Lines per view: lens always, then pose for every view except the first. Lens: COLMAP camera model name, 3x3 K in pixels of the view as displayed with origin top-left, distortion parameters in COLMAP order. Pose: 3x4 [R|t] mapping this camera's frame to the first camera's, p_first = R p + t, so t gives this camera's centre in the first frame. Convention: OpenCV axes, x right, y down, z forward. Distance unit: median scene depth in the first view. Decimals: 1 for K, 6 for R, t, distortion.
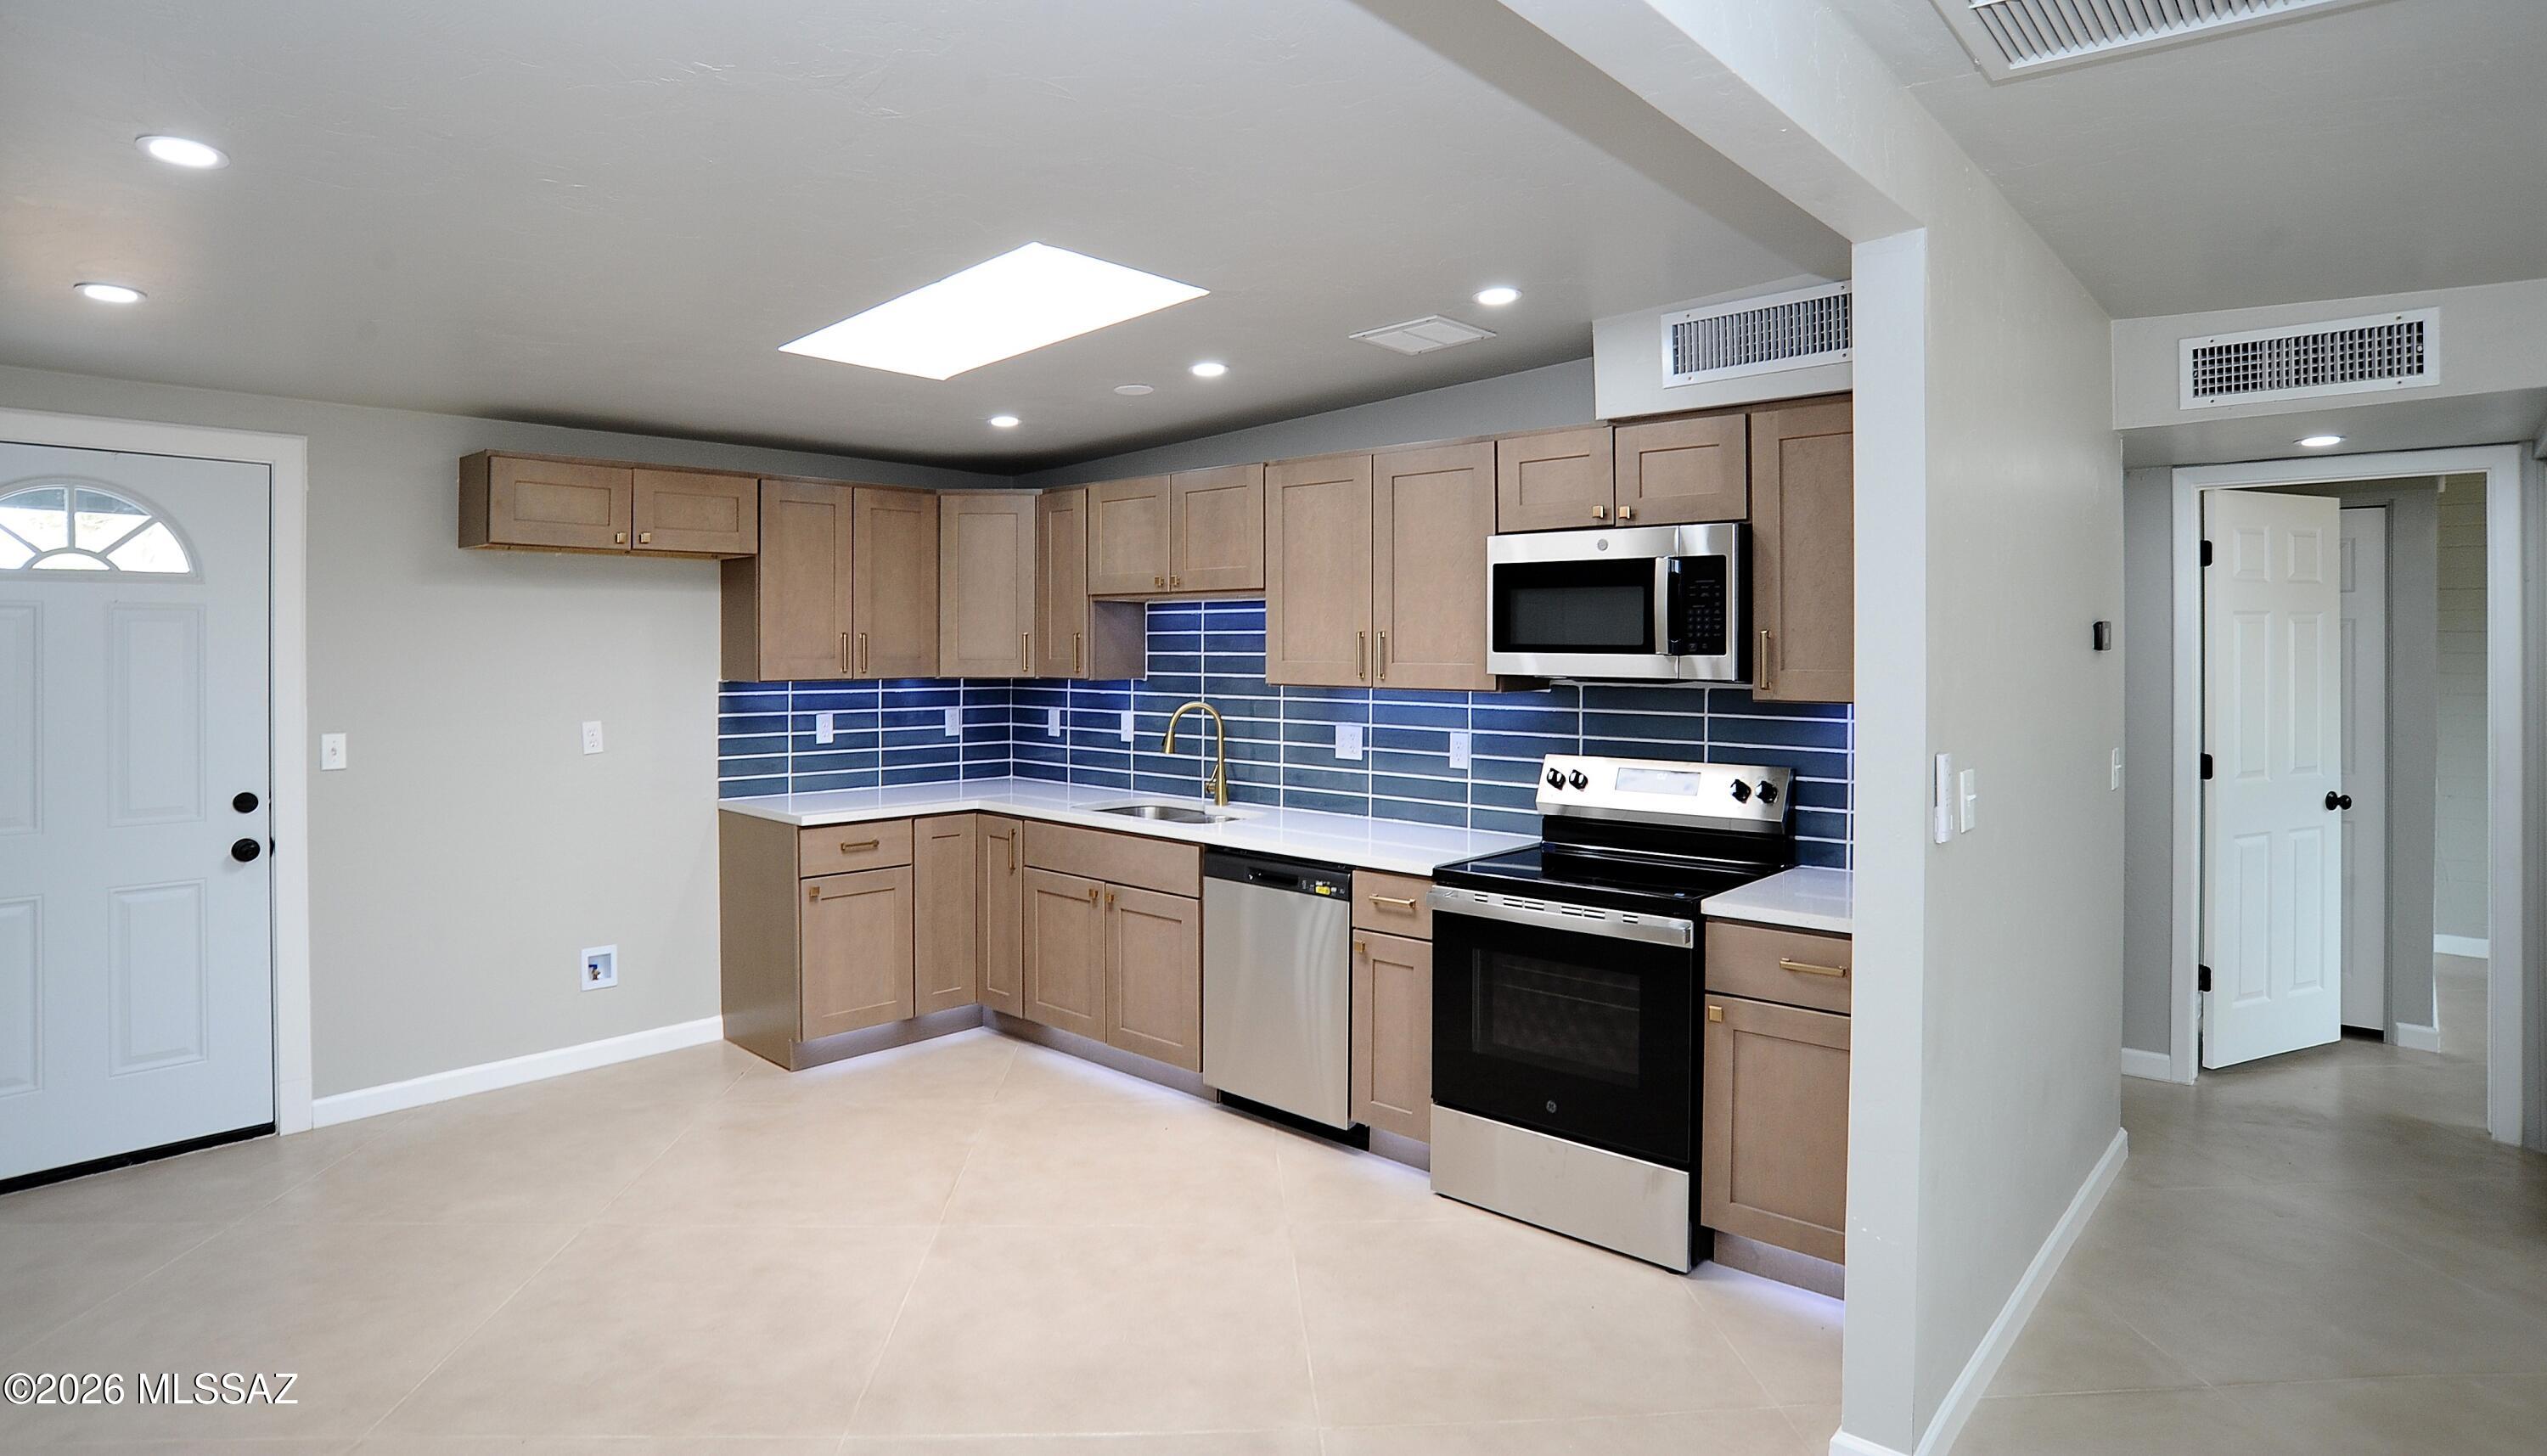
lens RADIAL K [[1338.4, 0, 1276.4], [0, 1338.4, 650.4], [0, 0, 1]] dist [-0.091027, 0.041539]
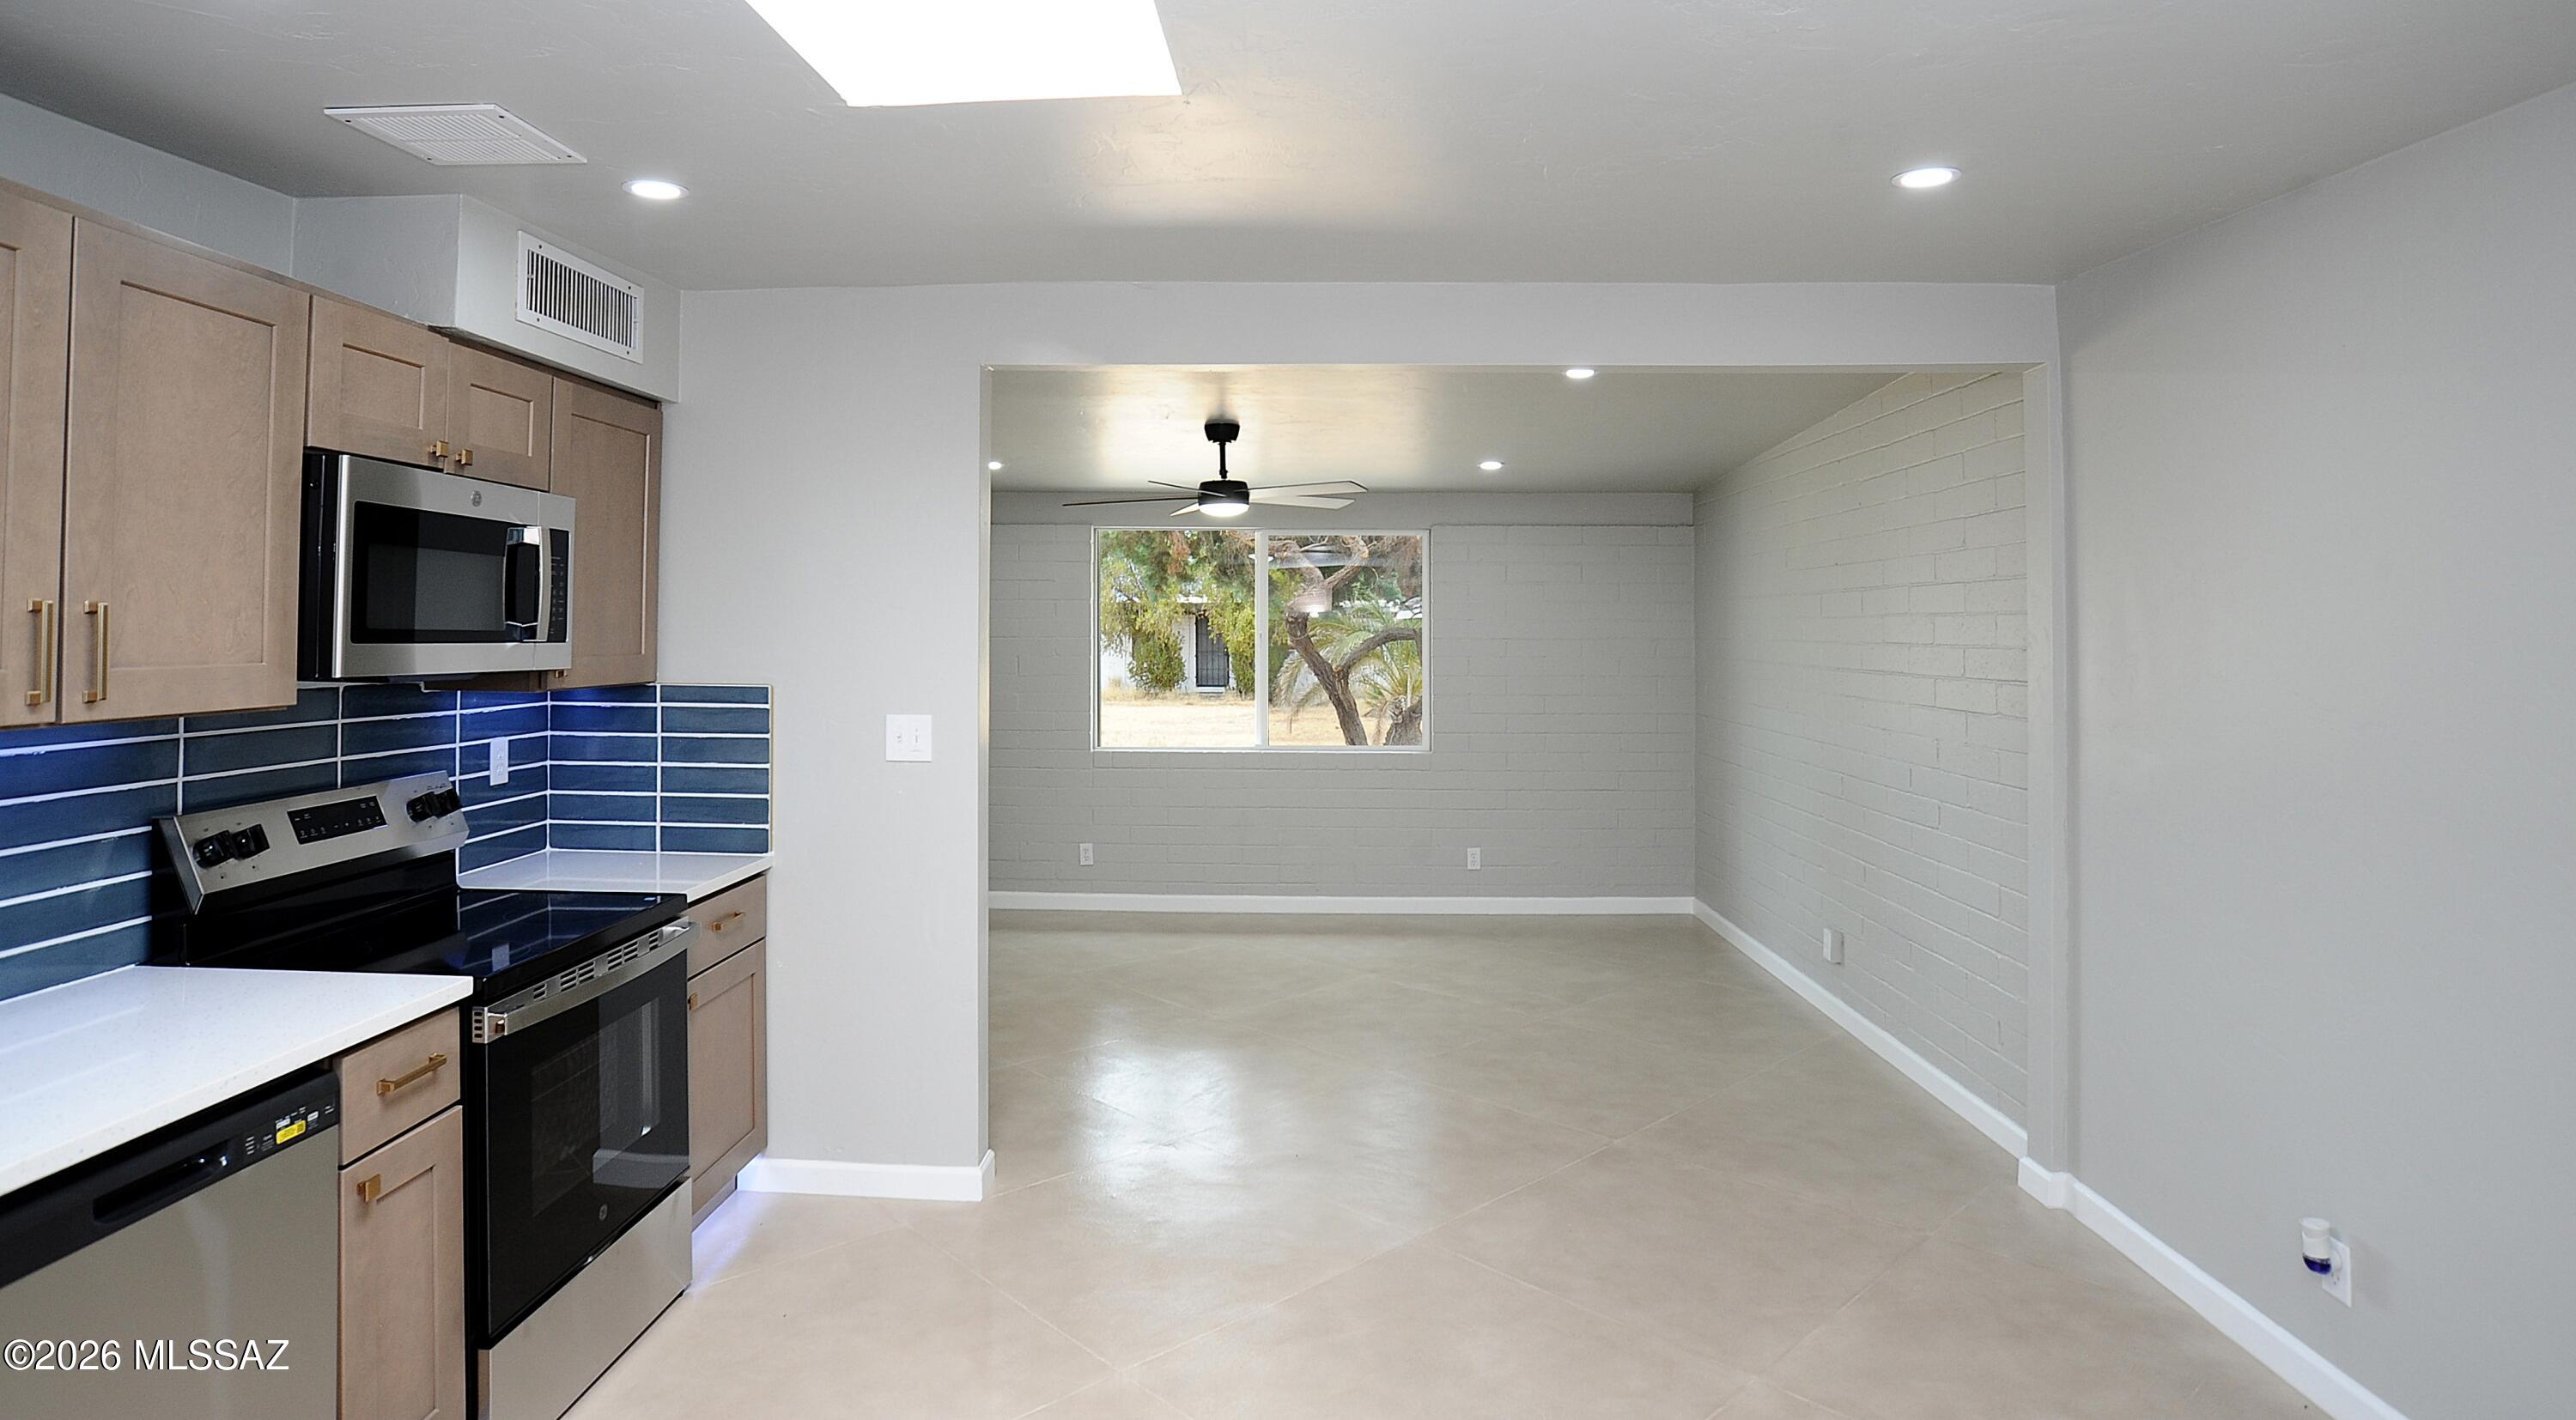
lens RADIAL K [[1343.0, 0, 1276.9], [0, 1343.0, 591.0], [0, 0, 1]] dist [-0.106973, 0.048457]
pose [[-0.648027, 0.018257, 0.761399, -0.498500], [-0.002296, 0.999661, -0.025924, -0.006816], [-0.761614, -0.018547, -0.647766, 0.919749]]
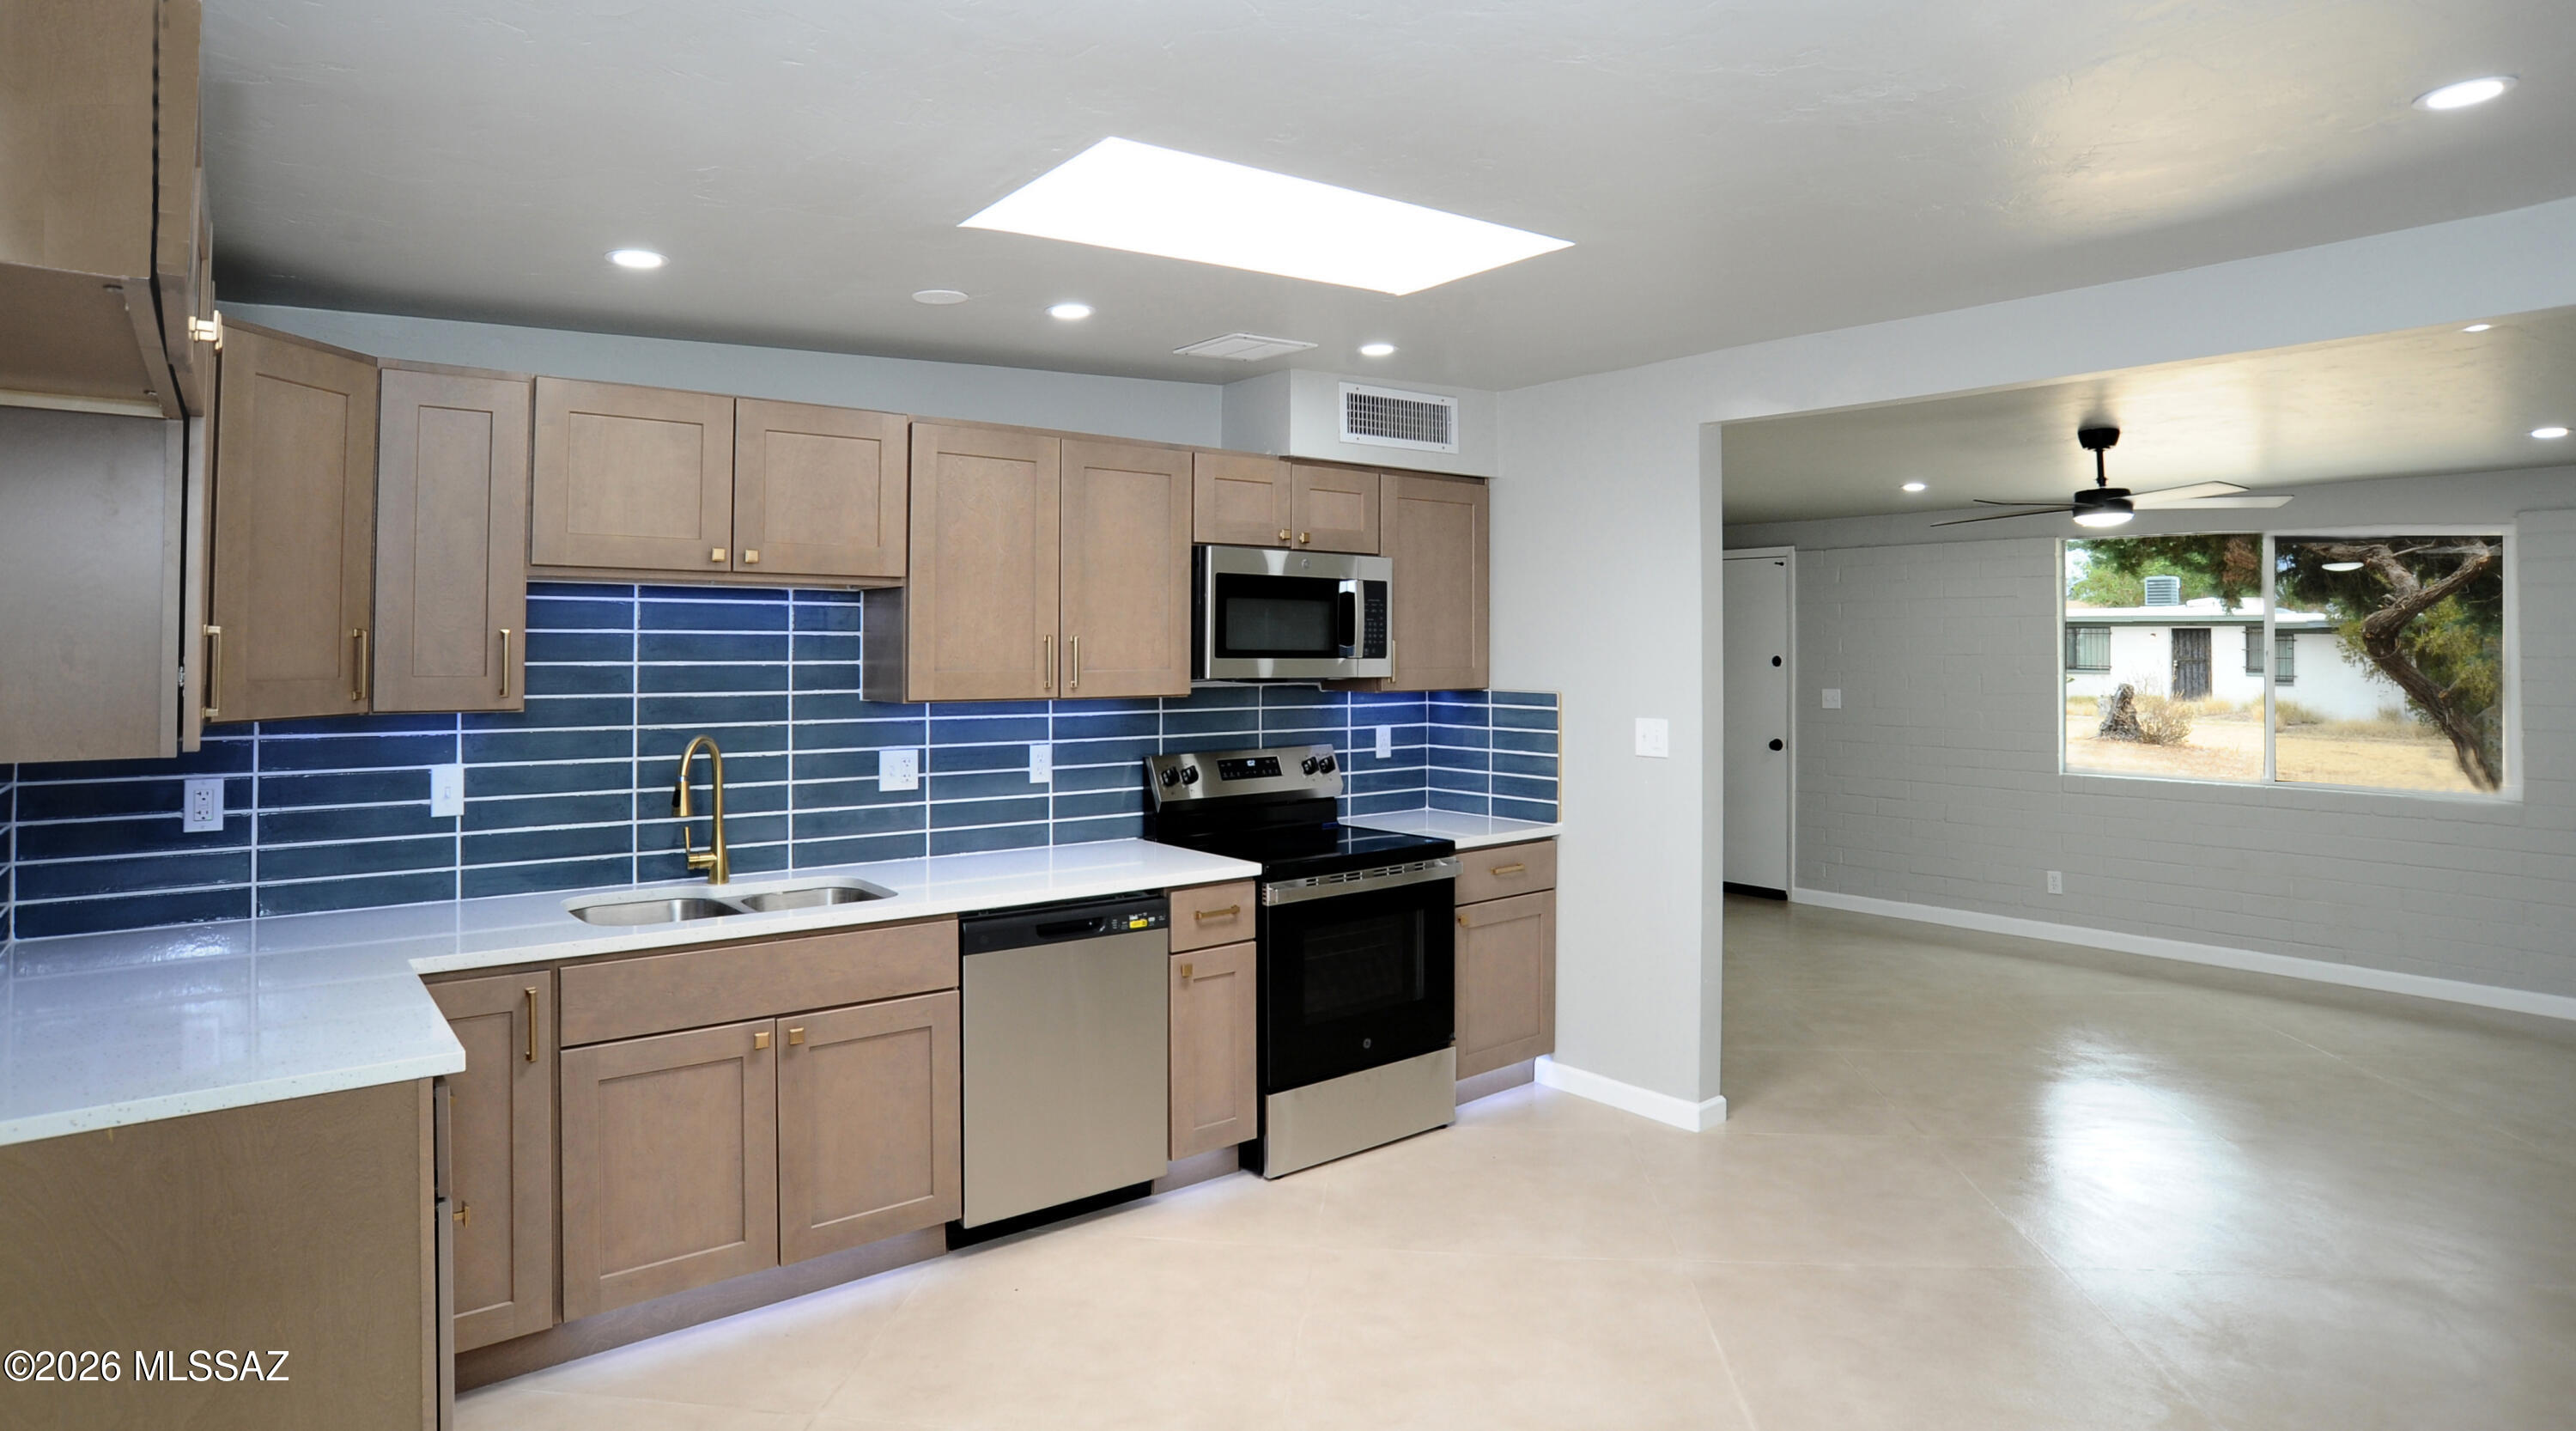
lens RADIAL K [[1350.1, 0, 1289.8], [0, 1350.1, 631.2], [0, 0, 1]] dist [-0.079482, 0.000623]
pose [[0.149609, 0.011006, 0.988684, -0.755591], [0.002628, 0.999930, -0.011529, -0.005866], [-0.988742, 0.004323, 0.149569, 0.681221]]
